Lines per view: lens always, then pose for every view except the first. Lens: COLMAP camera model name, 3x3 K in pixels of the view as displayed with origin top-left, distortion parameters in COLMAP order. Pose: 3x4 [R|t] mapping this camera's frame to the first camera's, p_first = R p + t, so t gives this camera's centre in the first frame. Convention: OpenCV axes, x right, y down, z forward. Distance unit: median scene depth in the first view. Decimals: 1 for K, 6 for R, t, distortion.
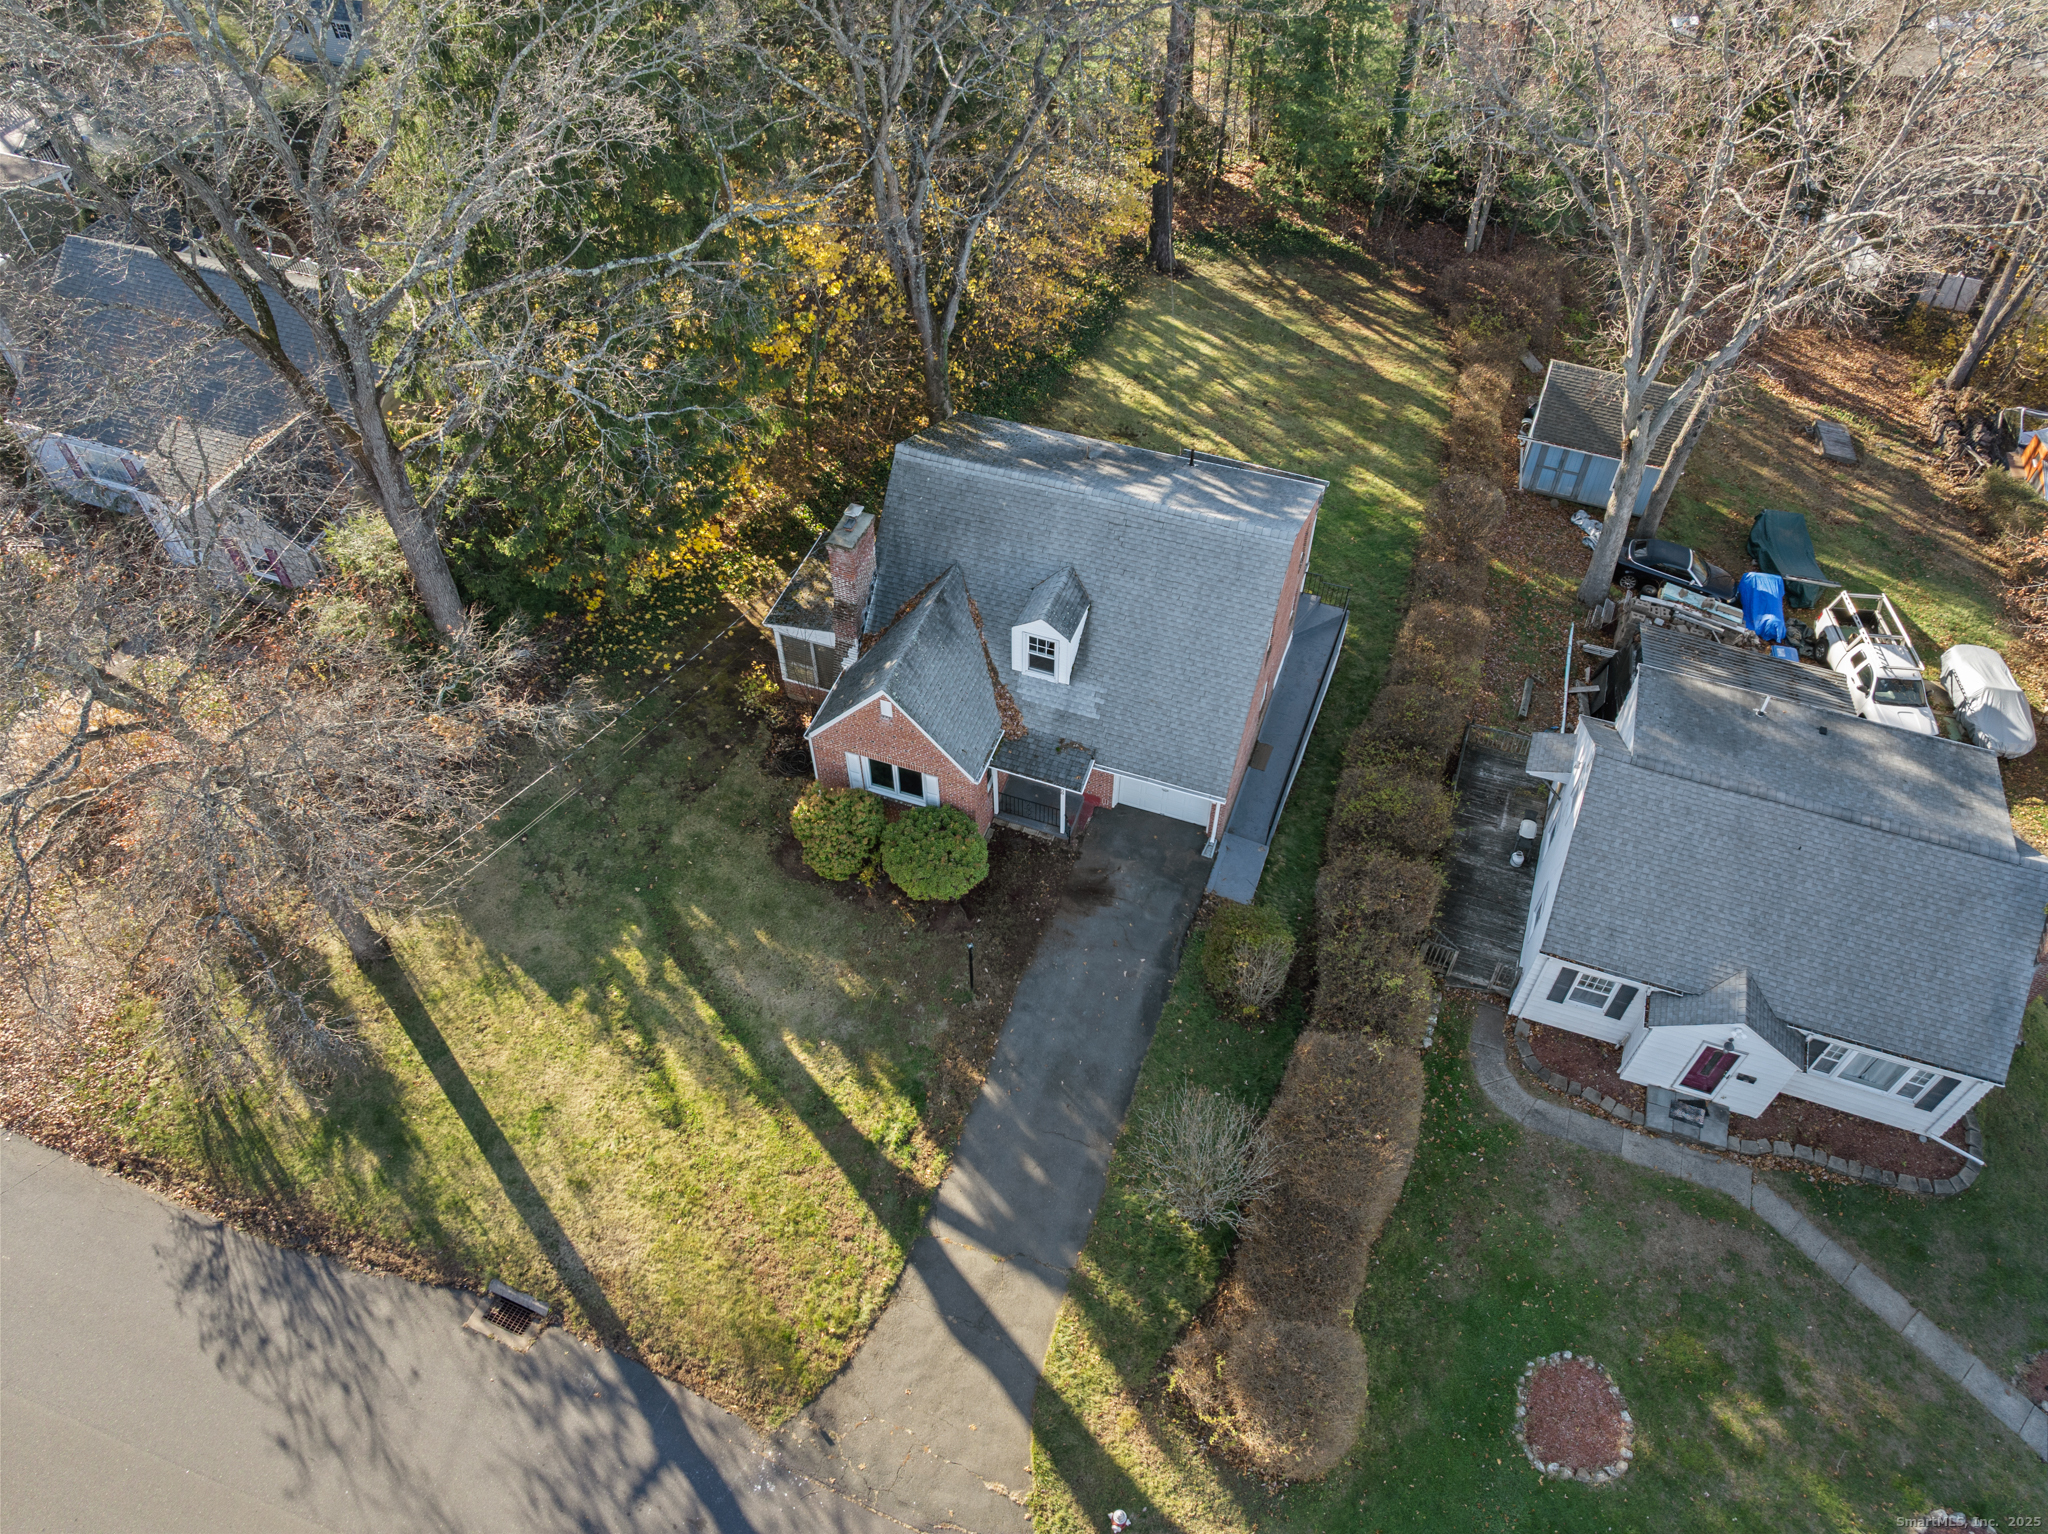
lens RADIAL K [[1430.5, 0, 1023.6], [0, 1430.5, 753.9], [0, 0, 1]] dist [-0.033219, -0.000651]
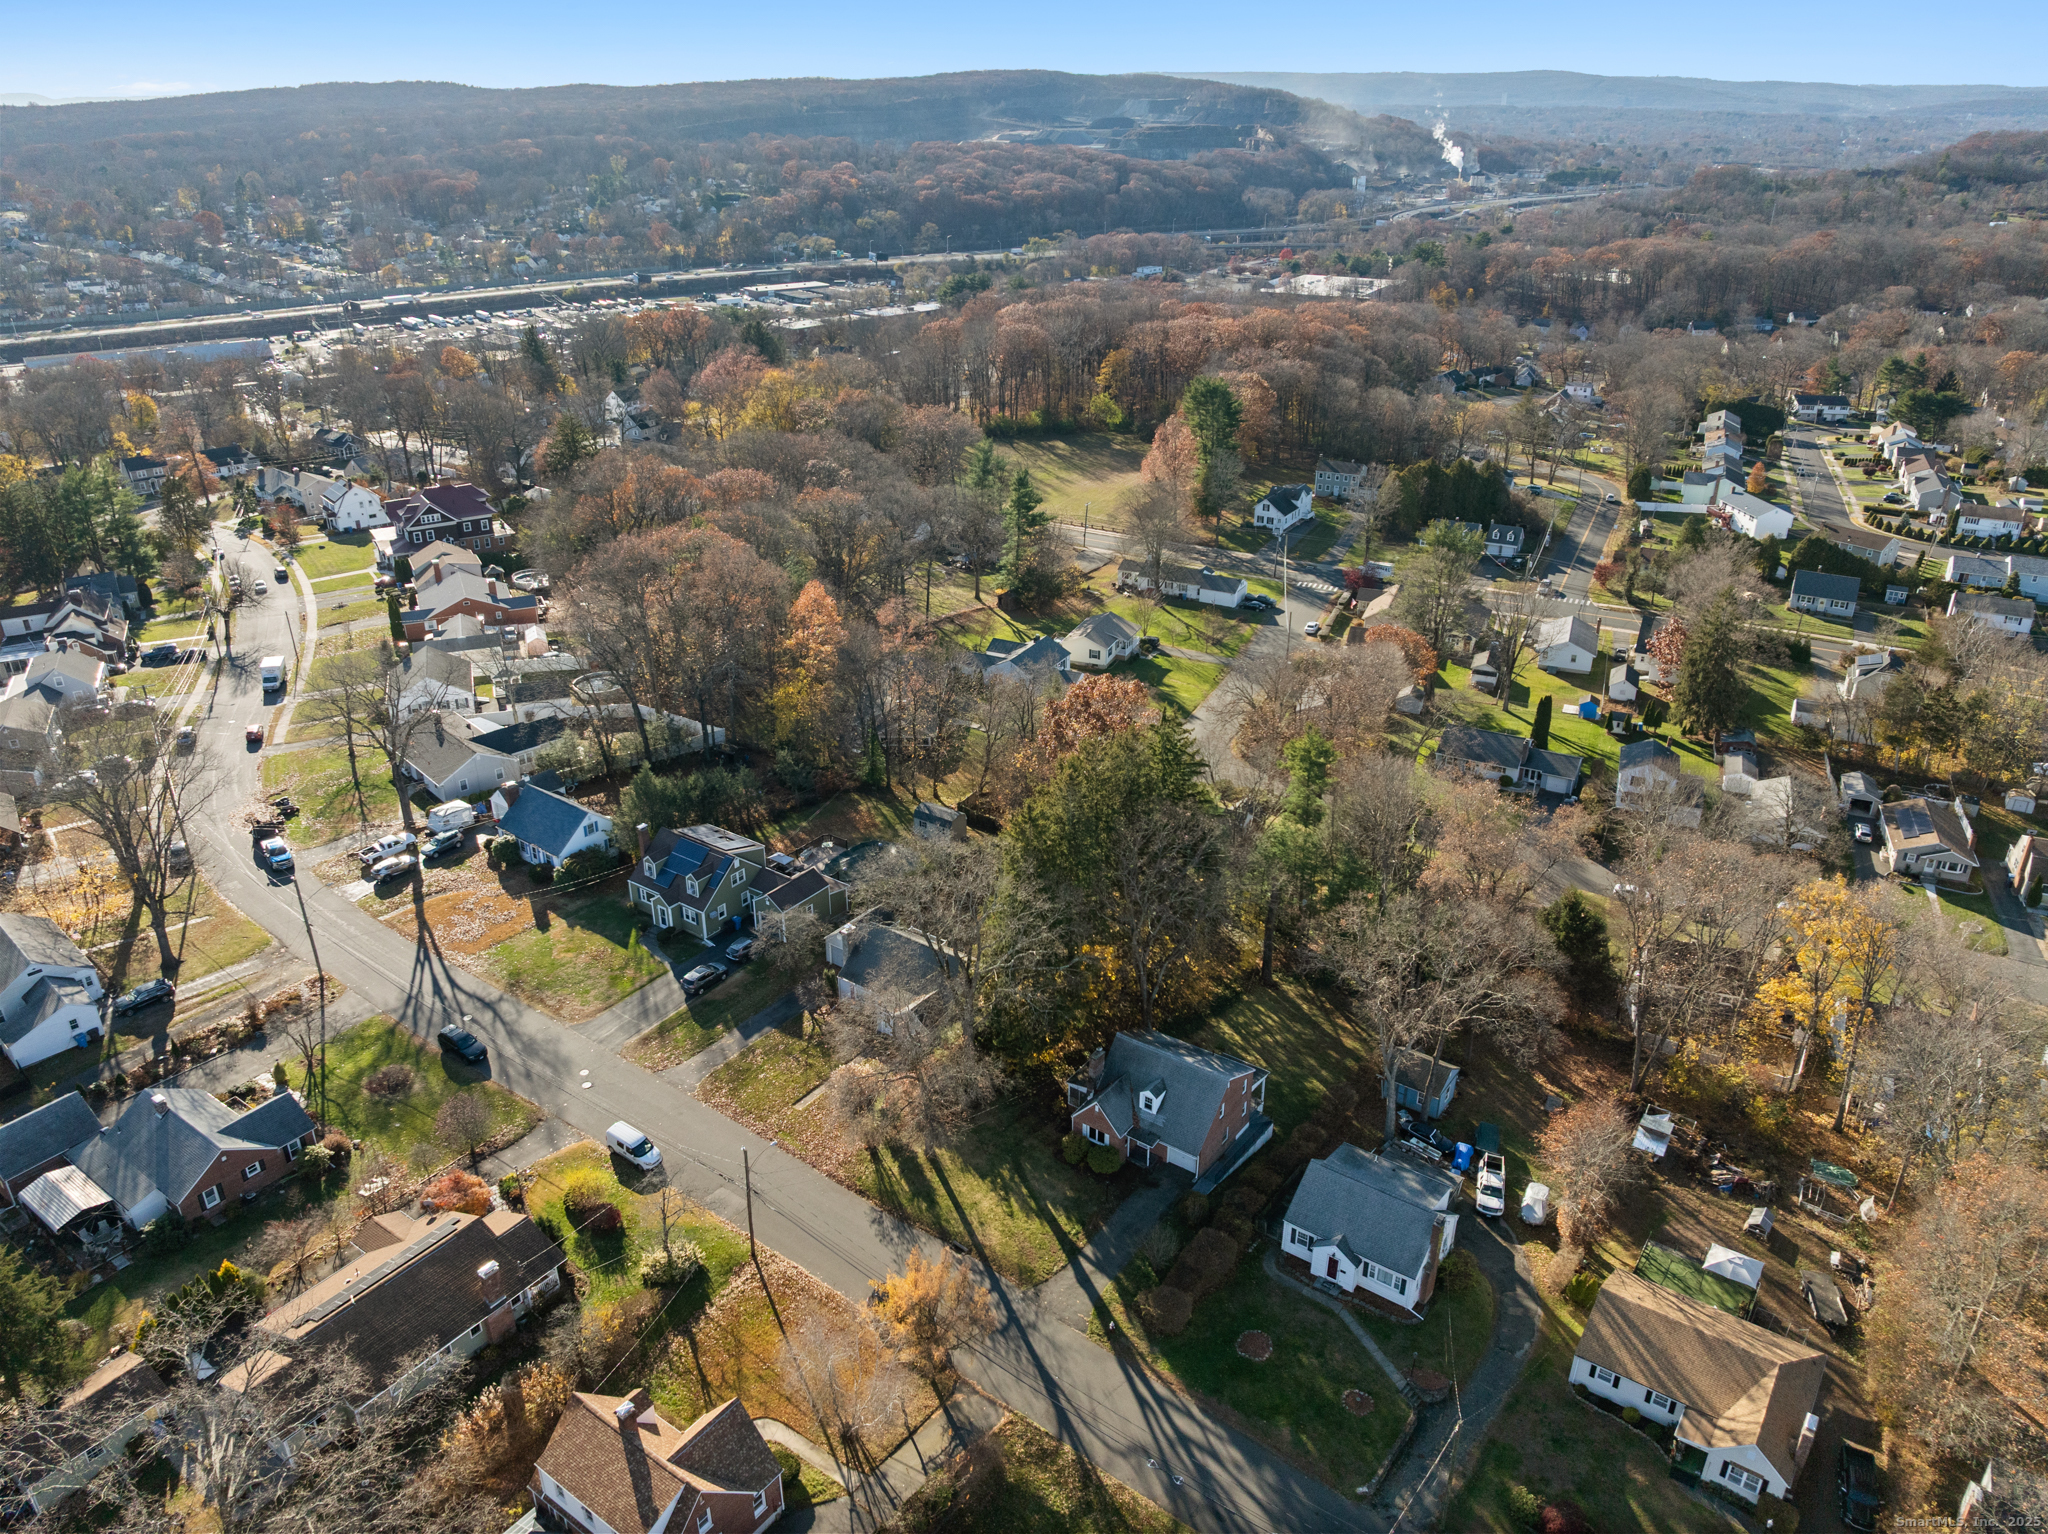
lens RADIAL K [[1430.5, 0, 1019.4], [0, 1430.5, 760.8], [0, 0, 1]] dist [-0.033219, -0.000651]
pose [[0.960037, 0.116313, -0.254559, 0.487241], [-0.211212, 0.897862, -0.386308, 0.569610], [0.183626, 0.424636, 0.886547, -2.340035]]
